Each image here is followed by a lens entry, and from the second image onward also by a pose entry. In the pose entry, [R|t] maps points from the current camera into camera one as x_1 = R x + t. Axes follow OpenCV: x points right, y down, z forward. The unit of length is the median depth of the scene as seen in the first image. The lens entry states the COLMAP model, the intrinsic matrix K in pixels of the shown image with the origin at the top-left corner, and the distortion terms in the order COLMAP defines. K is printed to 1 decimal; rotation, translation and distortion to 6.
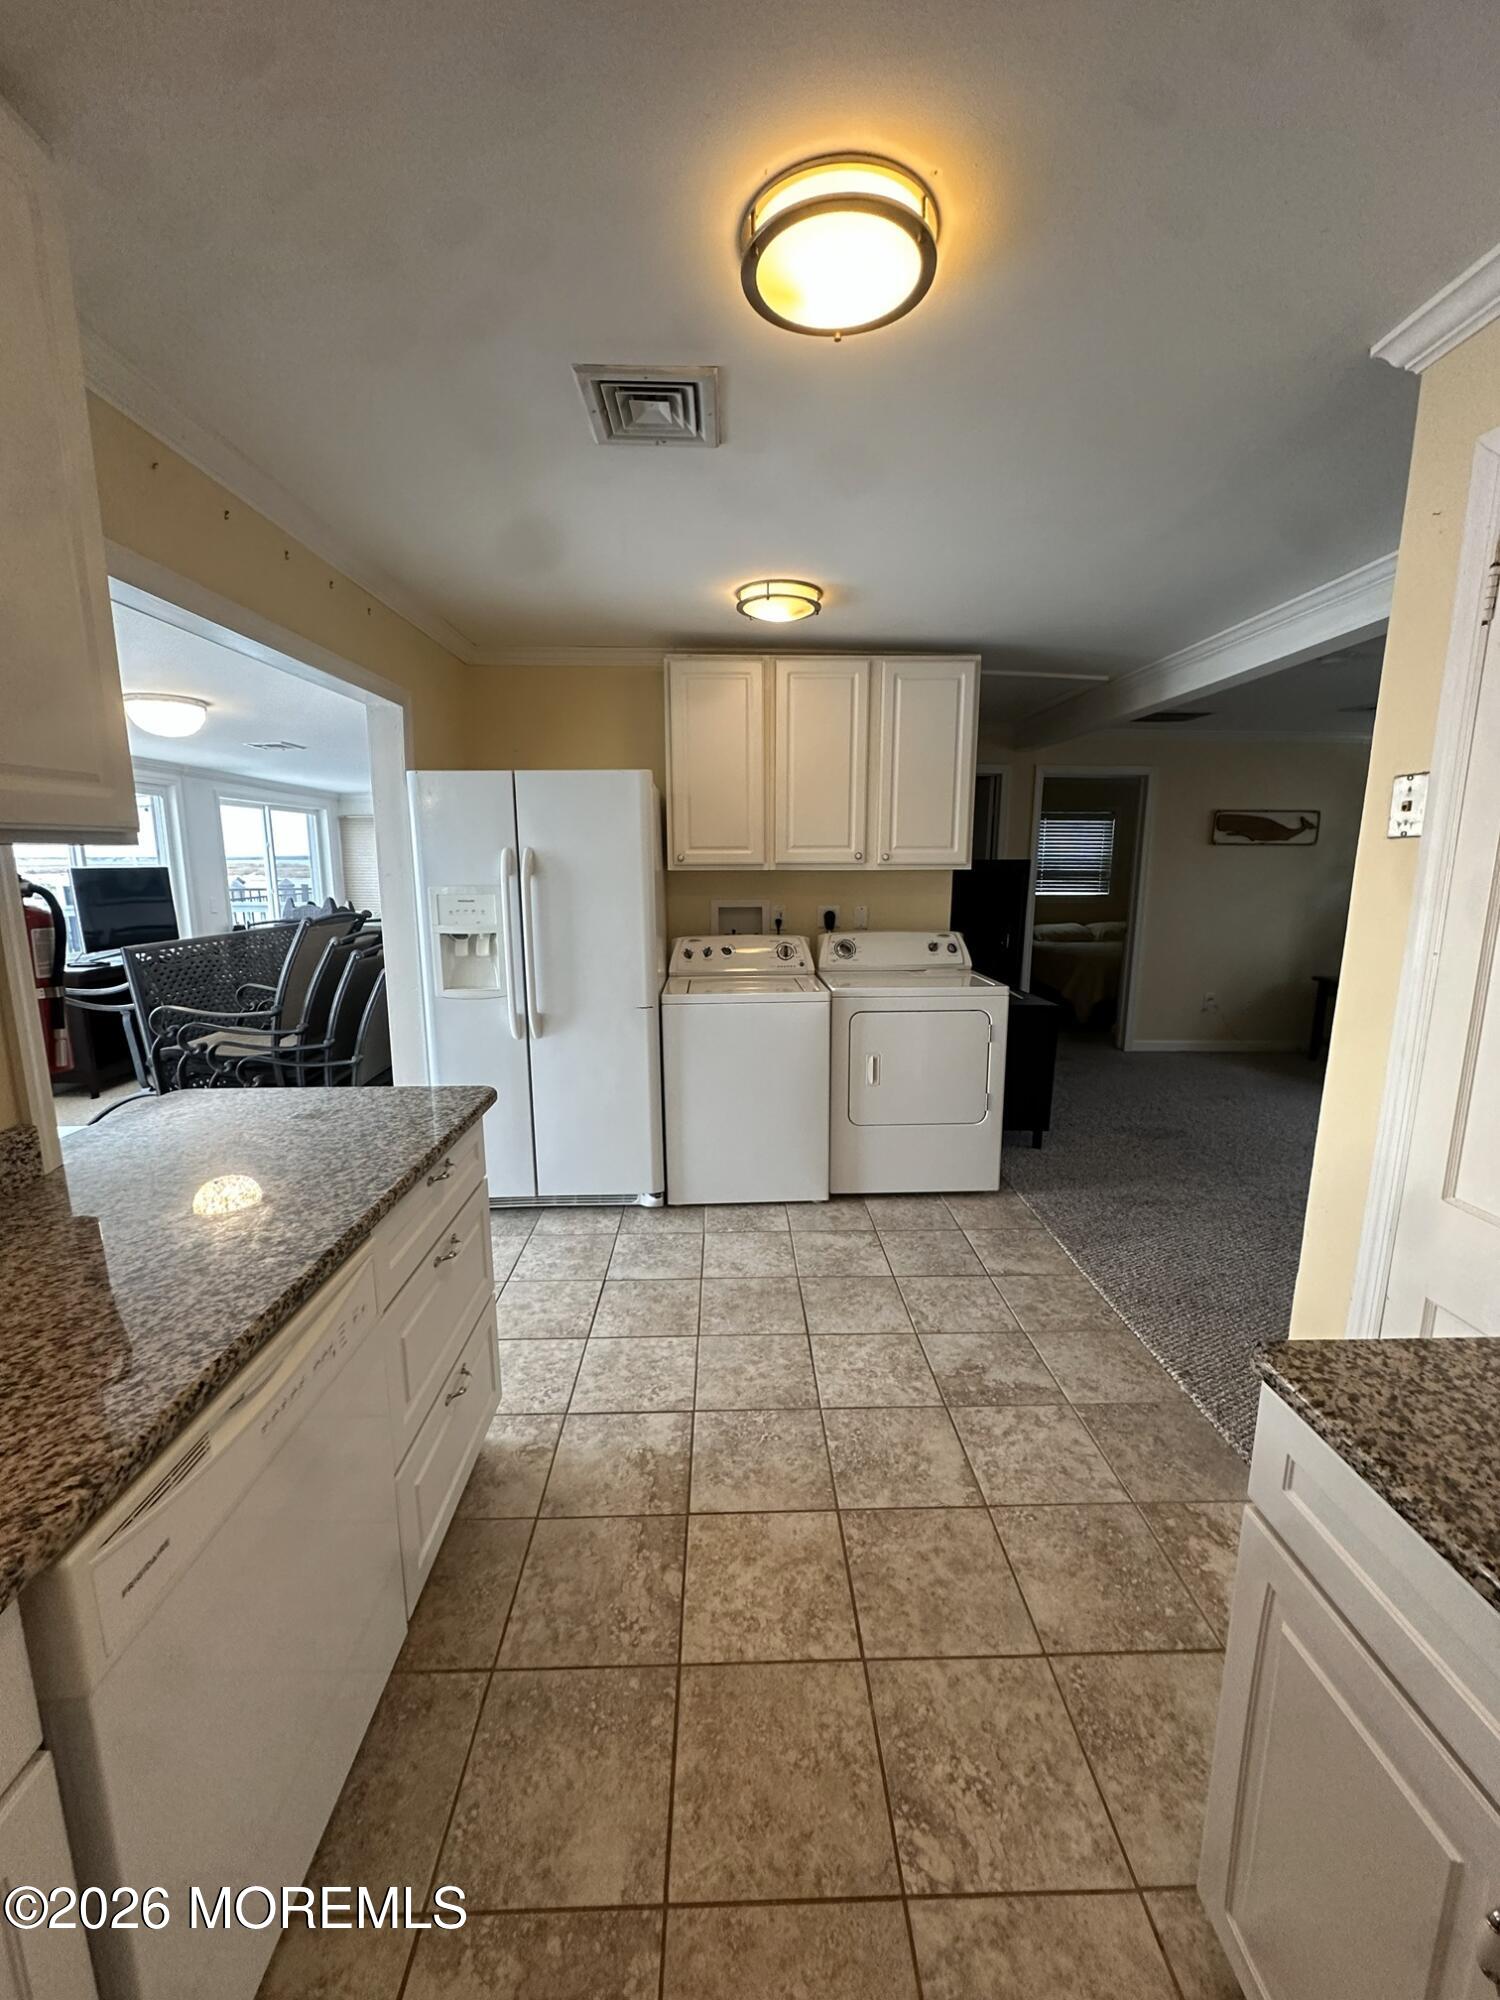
lens RADIAL K [[805.5, 0, 751.5], [0, 805.5, 1006.9], [0, 0, 1]] dist [0.001132, 0.000062]
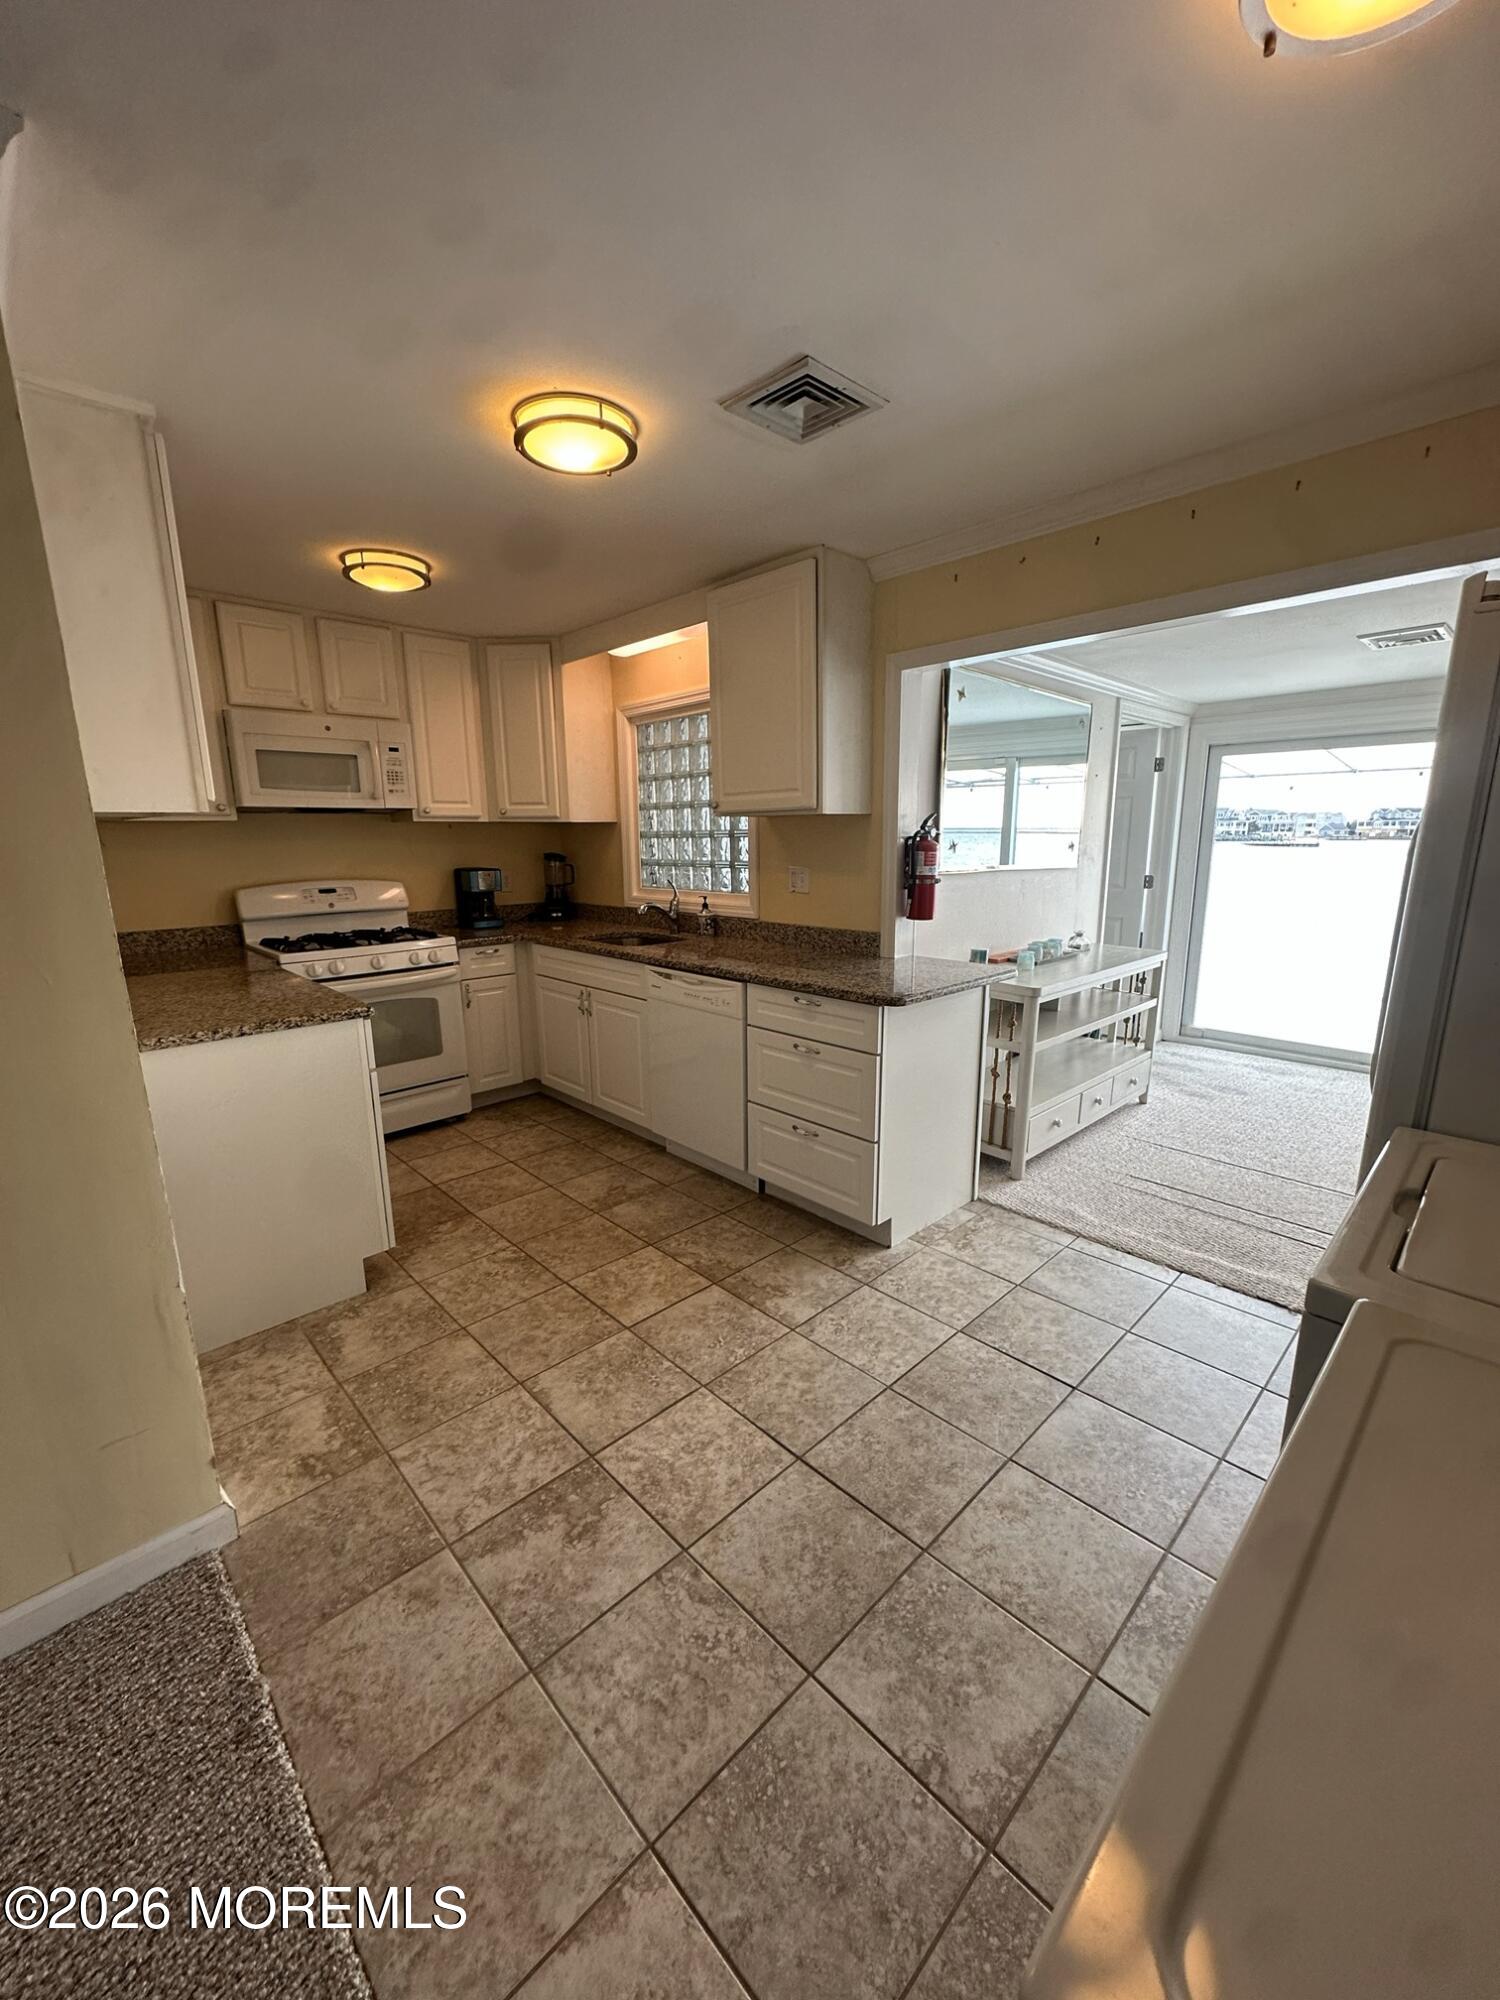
lens RADIAL K [[805.5, 0, 752.1], [0, 805.5, 1007.4], [0, 0, 1]] dist [0.001132, 0.000062]
pose [[-0.747151, 0.146579, -0.648290, 0.617767], [-0.112320, 0.933506, 0.340516, -0.270579], [0.655095, 0.327233, -0.681006, 1.585407]]
